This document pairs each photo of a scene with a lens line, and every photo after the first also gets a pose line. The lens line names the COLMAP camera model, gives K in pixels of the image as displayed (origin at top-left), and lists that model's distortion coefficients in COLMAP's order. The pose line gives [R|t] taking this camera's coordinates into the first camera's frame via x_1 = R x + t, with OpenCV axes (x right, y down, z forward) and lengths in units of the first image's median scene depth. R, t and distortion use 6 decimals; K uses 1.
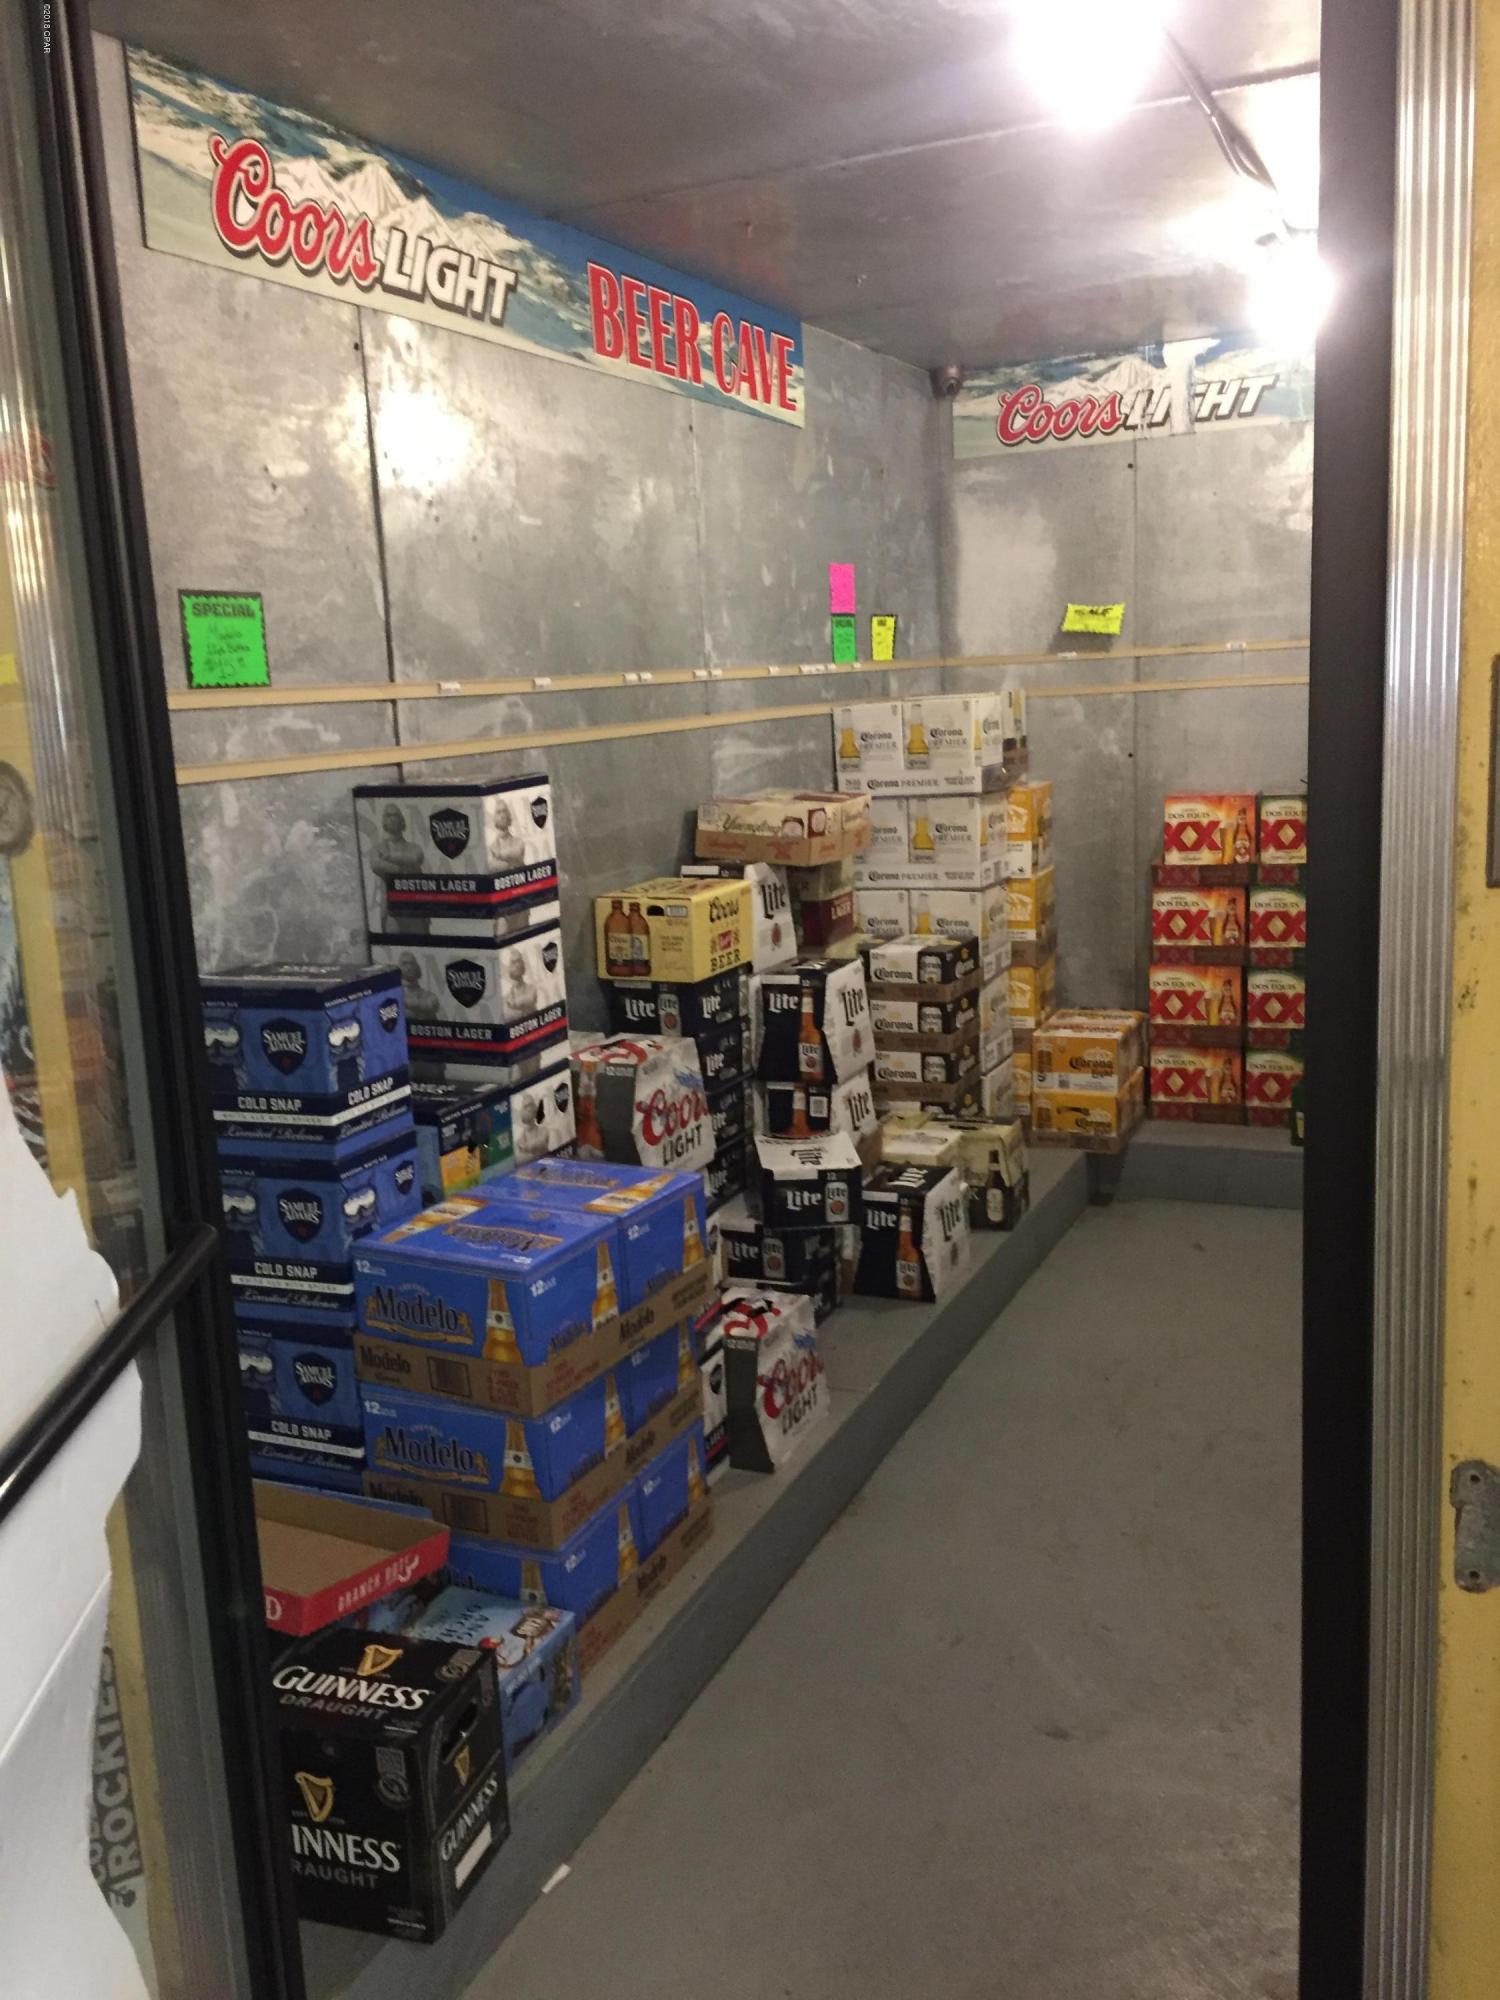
lens RADIAL K [[1700.5, 0, 752.3], [0, 1700.5, 1001.5], [0, 0, 1]] dist [-0.012206, -0.023111]
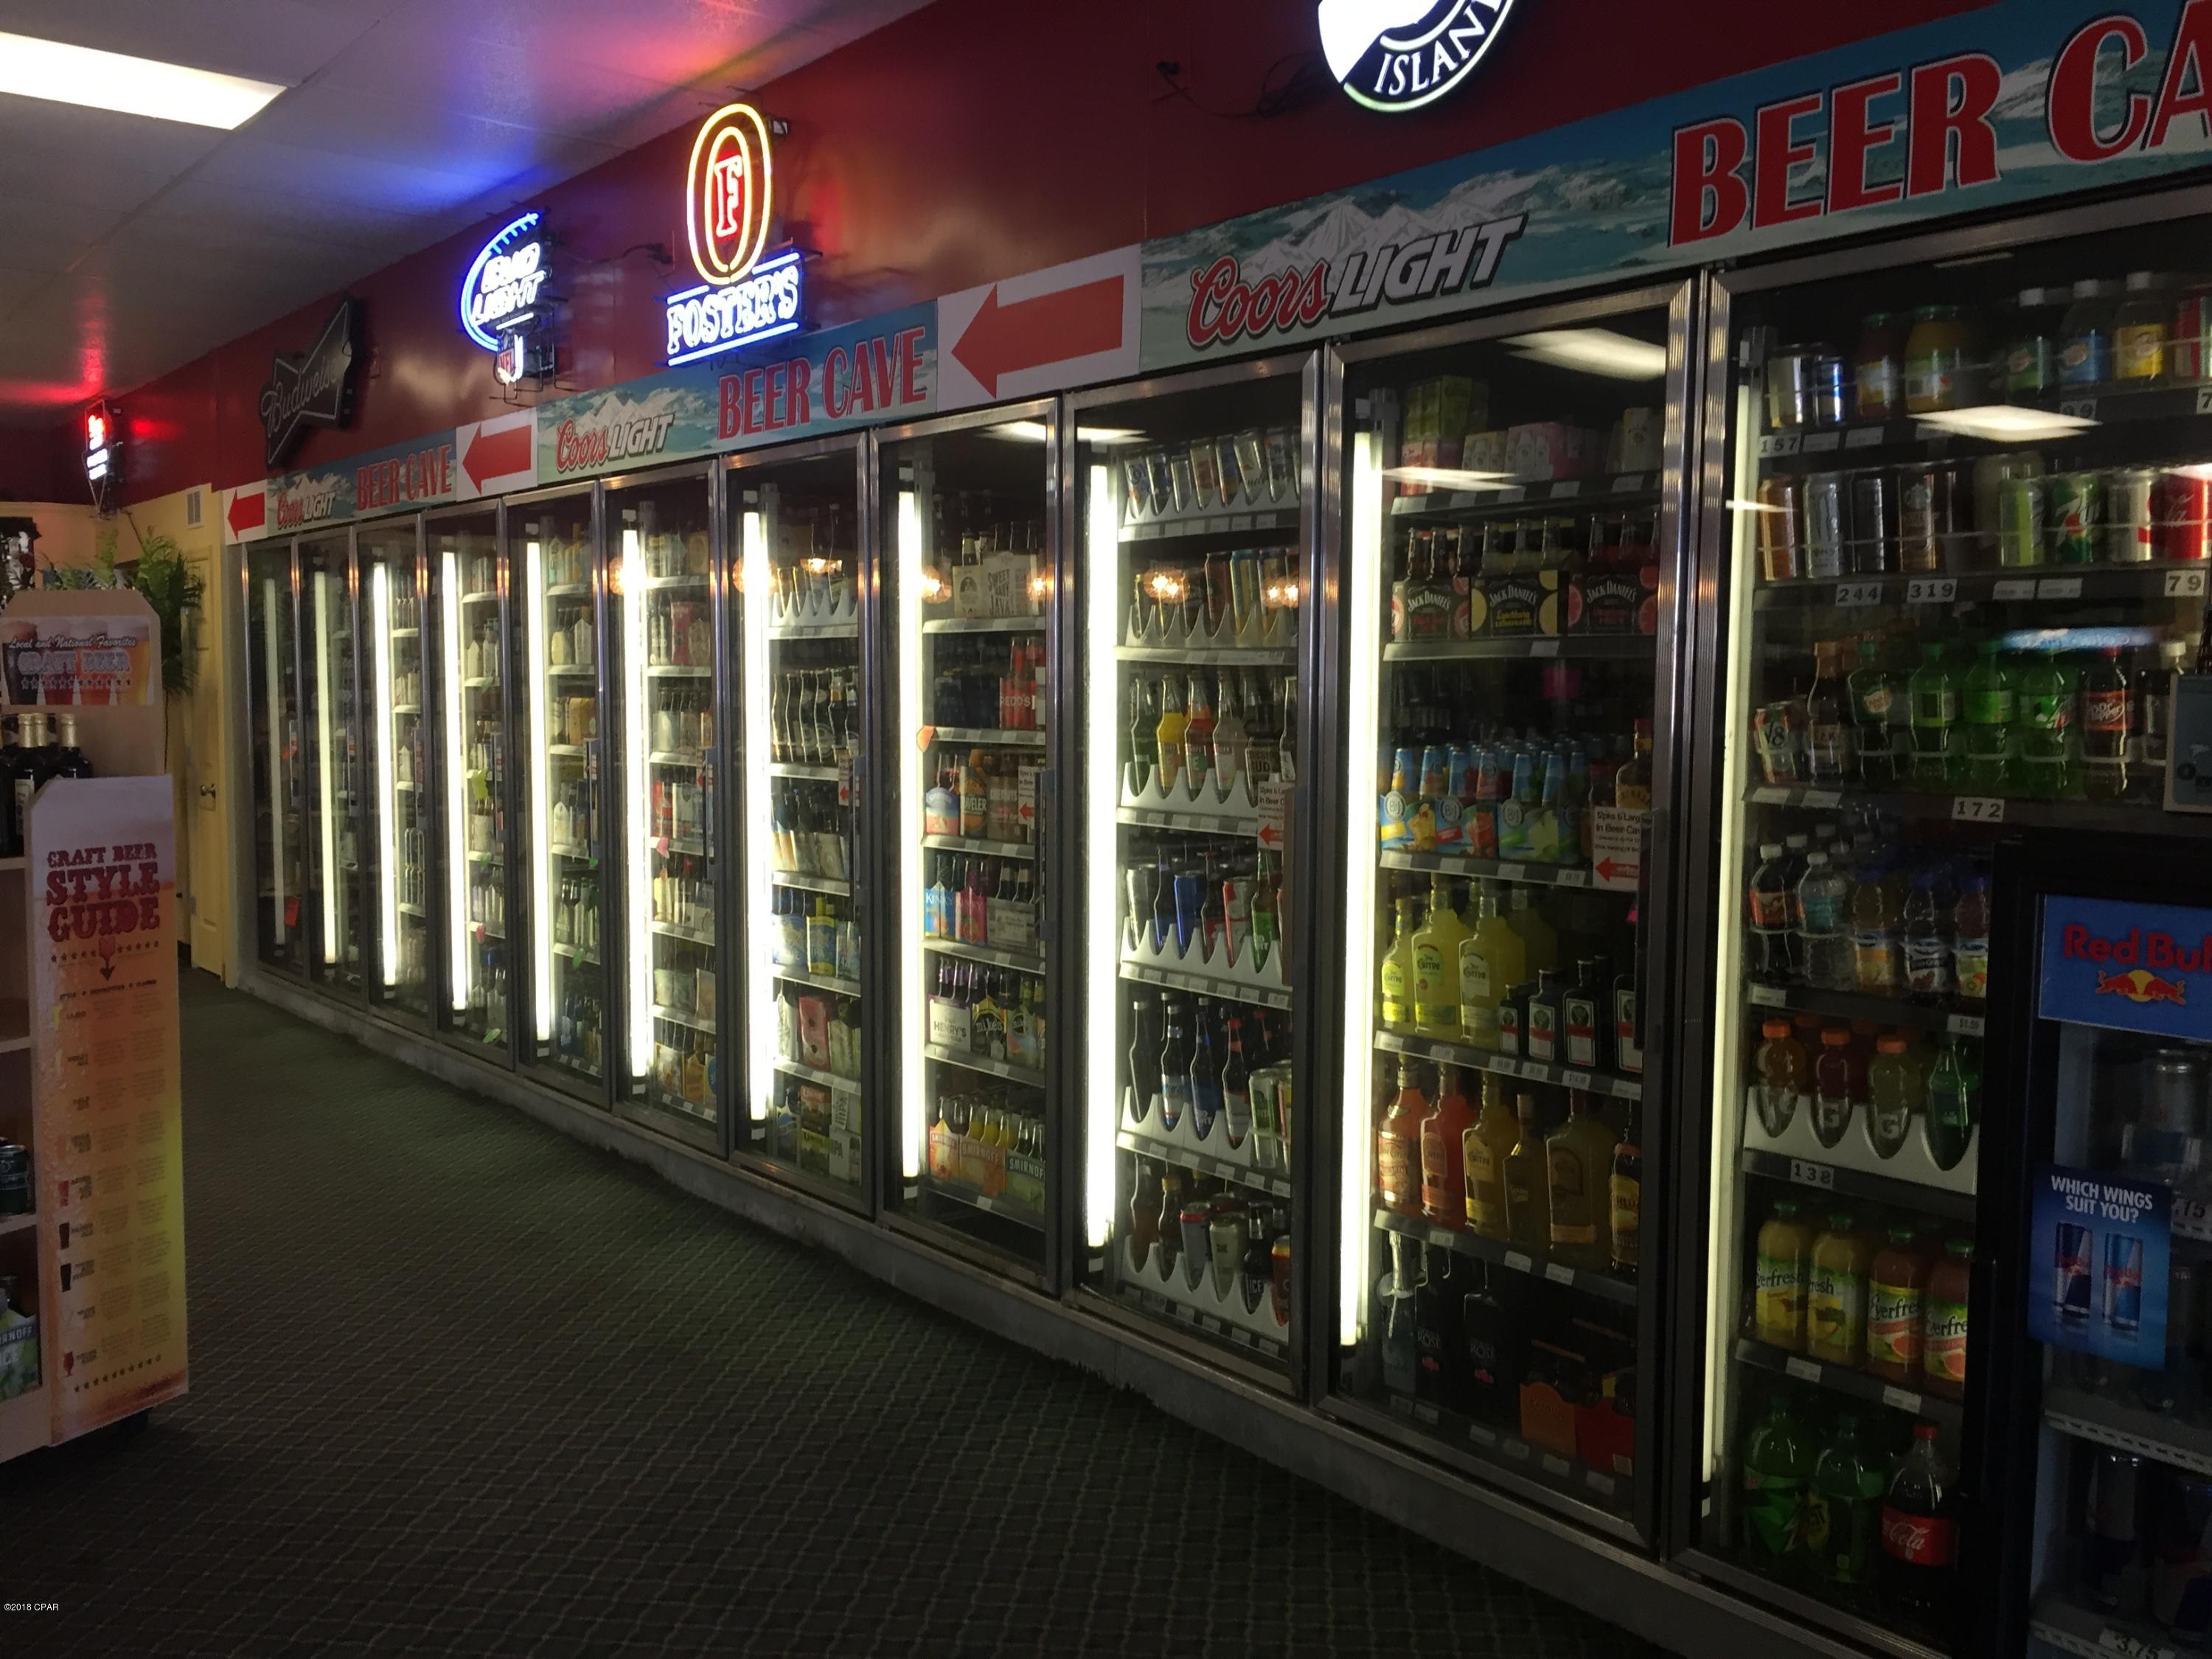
lens RADIAL K [[1880.7, 0, 1106.1], [0, 1880.7, 831.1], [0, 0, 1]] dist [-0.012206, -0.023111]
pose [[-0.434223, 0.110794, -0.893966, 0.942916], [-0.149459, 0.969791, 0.192788, -0.296843], [0.888320, 0.217324, -0.404547, 1.380745]]
